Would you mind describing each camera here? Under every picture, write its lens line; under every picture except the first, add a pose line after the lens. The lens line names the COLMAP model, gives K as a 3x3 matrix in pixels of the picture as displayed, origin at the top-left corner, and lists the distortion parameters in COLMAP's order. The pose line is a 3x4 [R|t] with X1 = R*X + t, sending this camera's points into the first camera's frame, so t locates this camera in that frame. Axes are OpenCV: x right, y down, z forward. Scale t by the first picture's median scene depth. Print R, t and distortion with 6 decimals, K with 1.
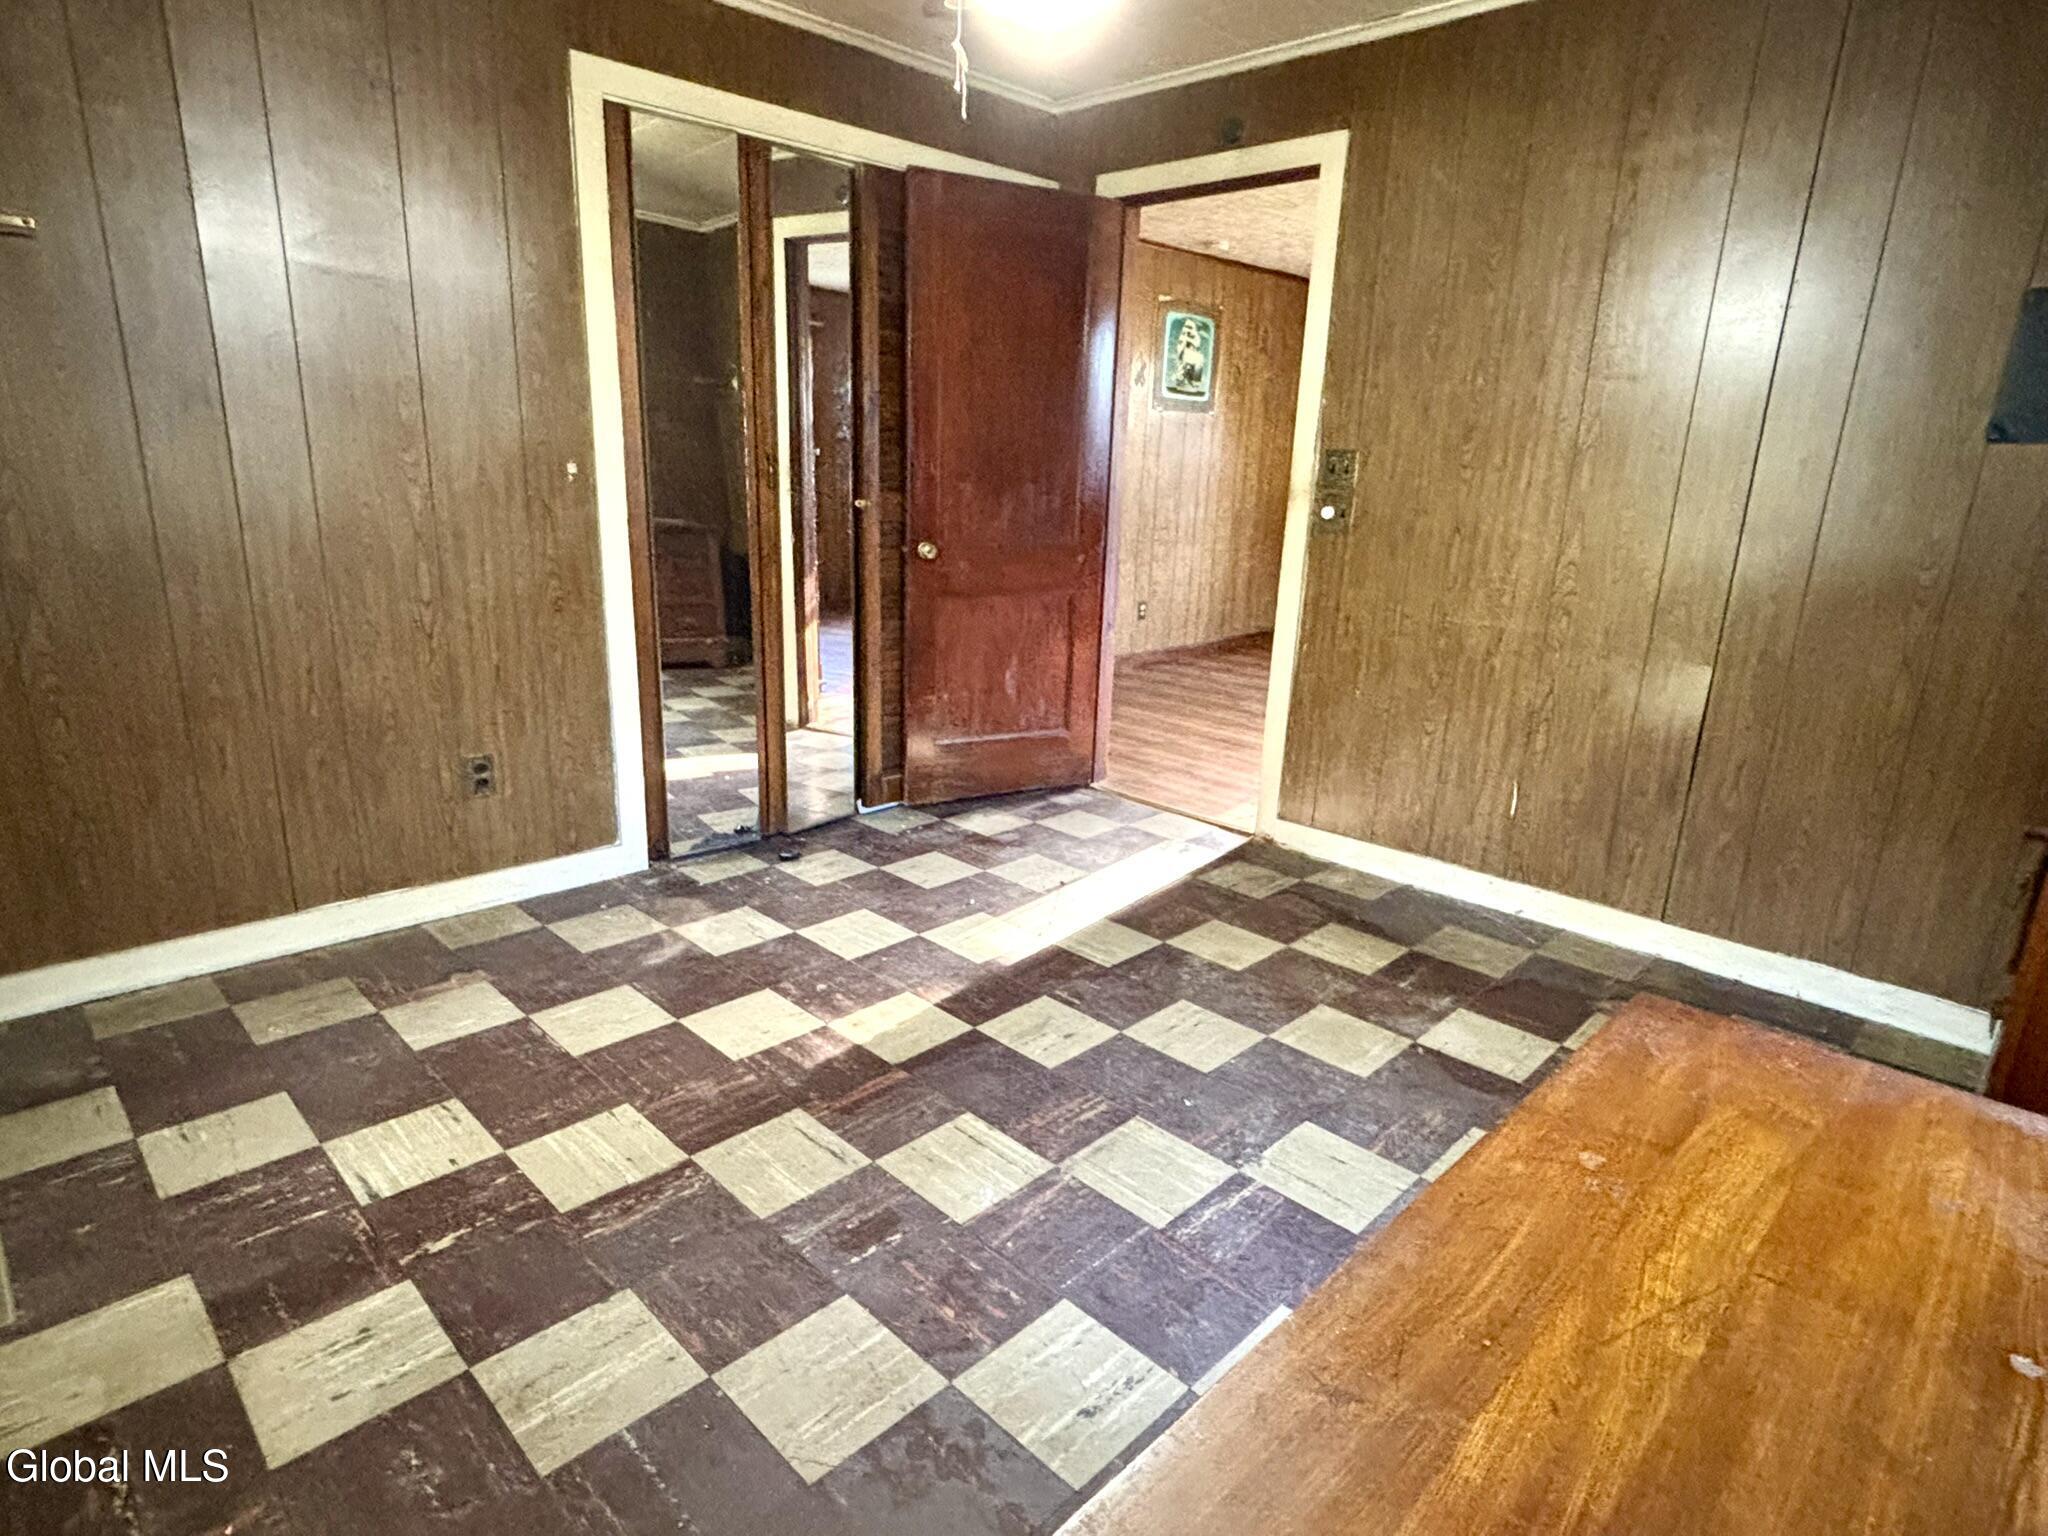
lens RADIAL K [[1092.9, 0, 1024.0], [0, 1092.9, 768.0], [0, 0, 1]] dist [-0.044530, 0.000025]
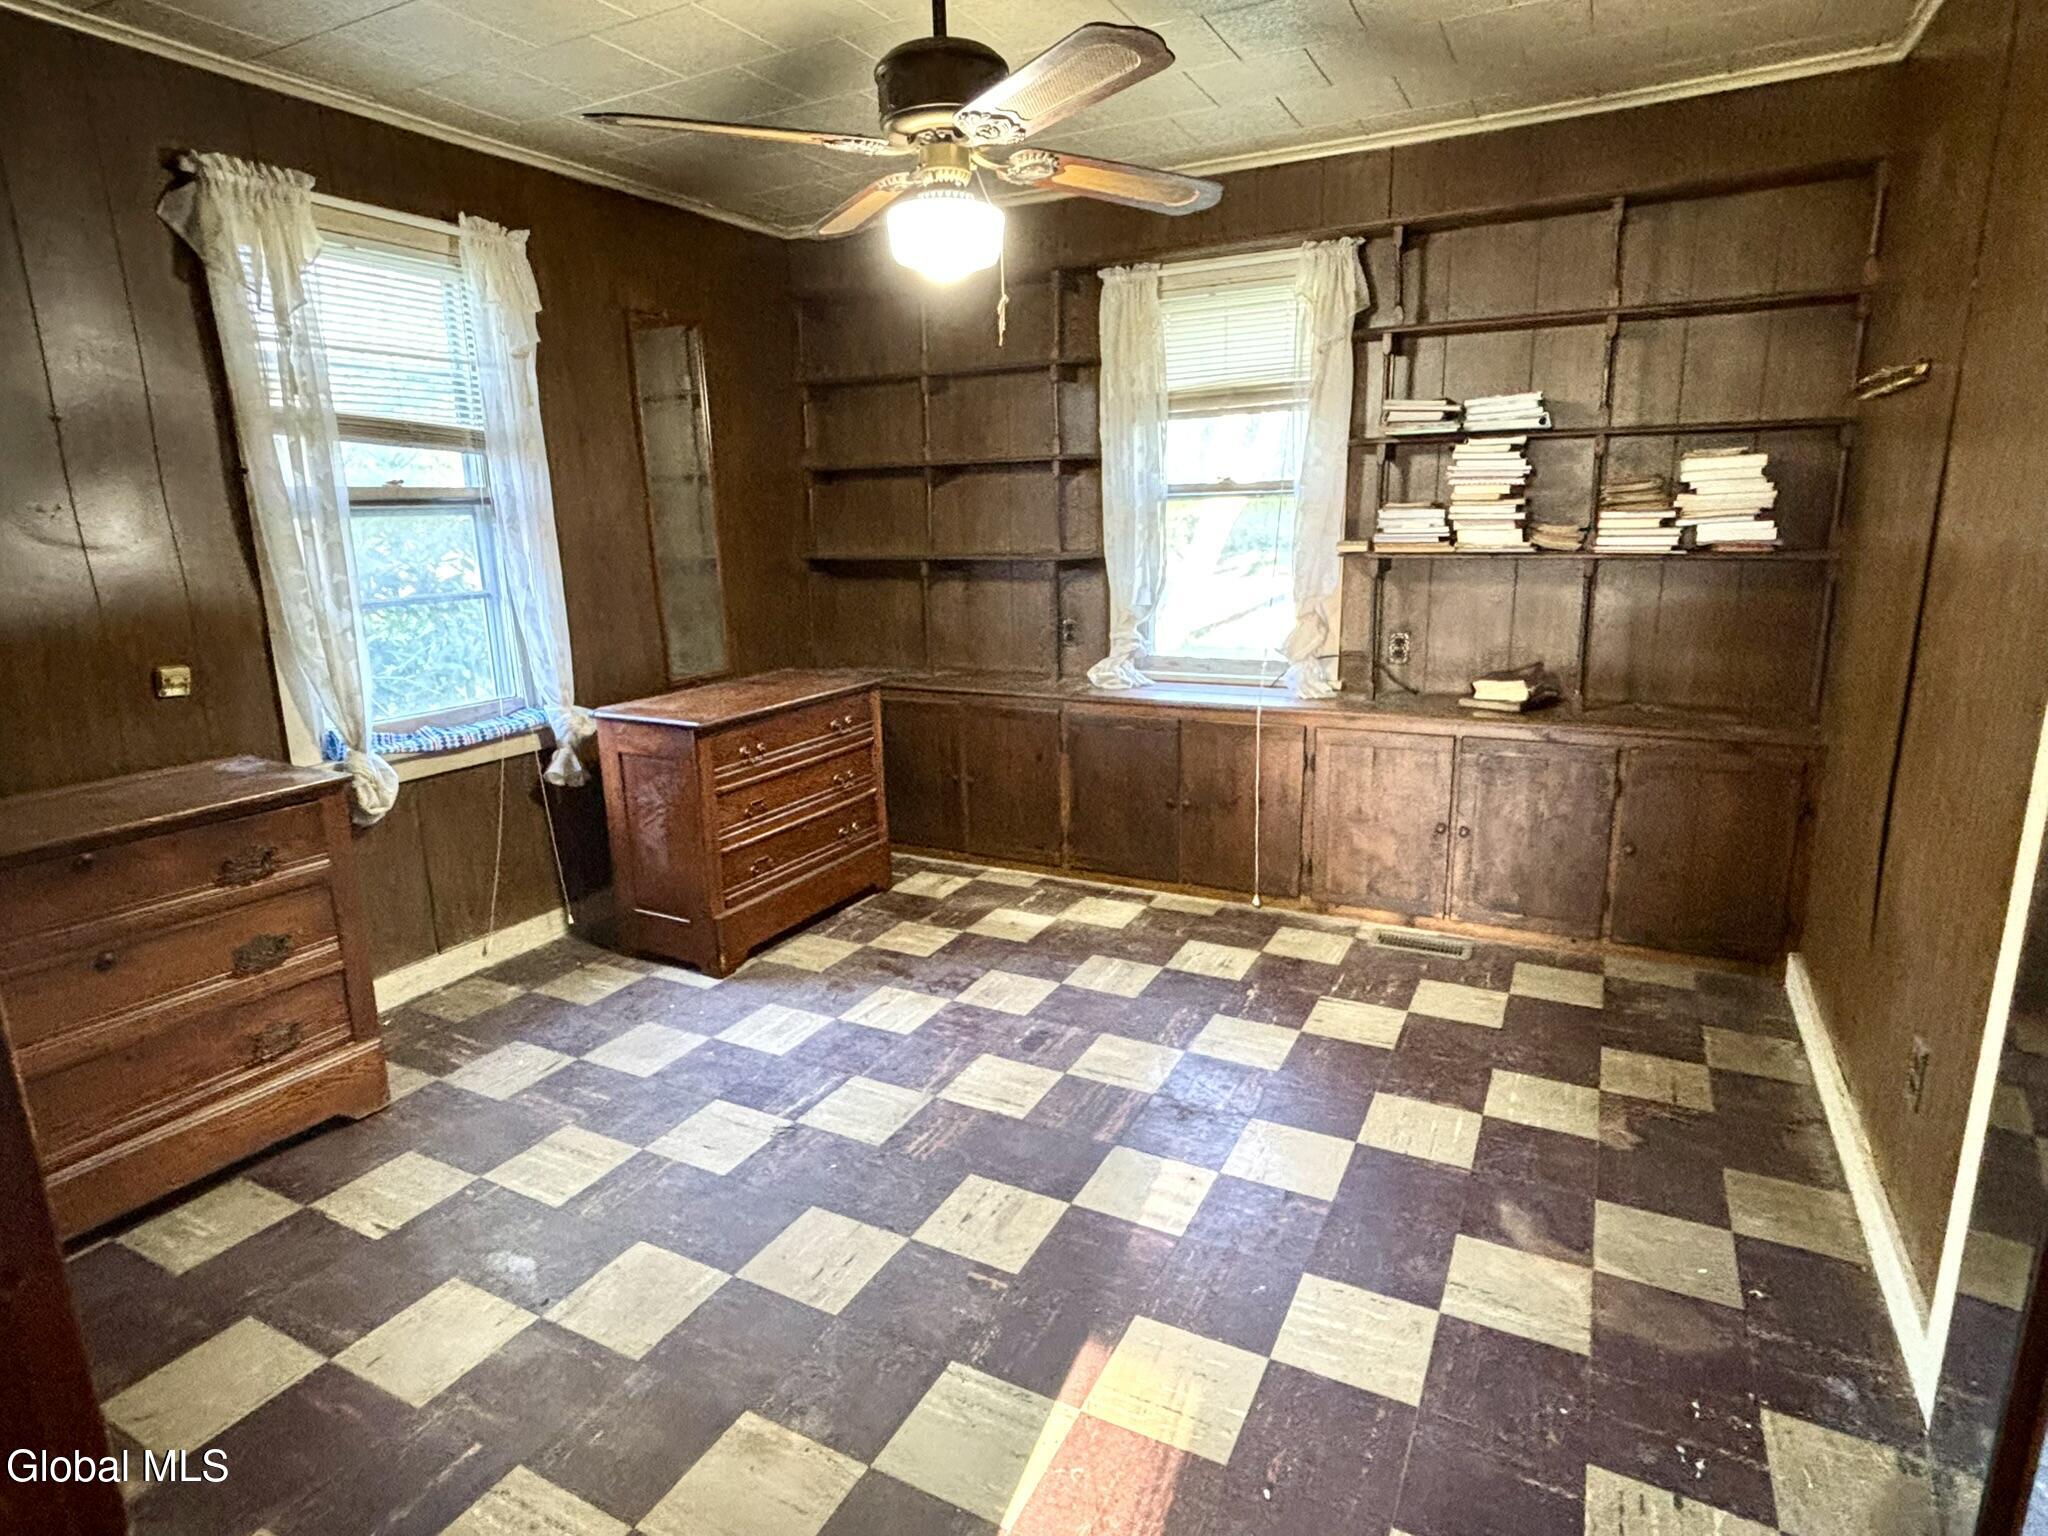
lens RADIAL K [[1092.9, 0, 1024.0], [0, 1092.9, 768.0], [0, 0, 1]] dist [-0.044530, 0.000025]
pose [[-0.956654, 0.053099, -0.286346, 0.248763], [-0.088737, 0.883336, 0.460264, -0.529462], [0.277380, 0.465722, -0.840335, 1.713268]]
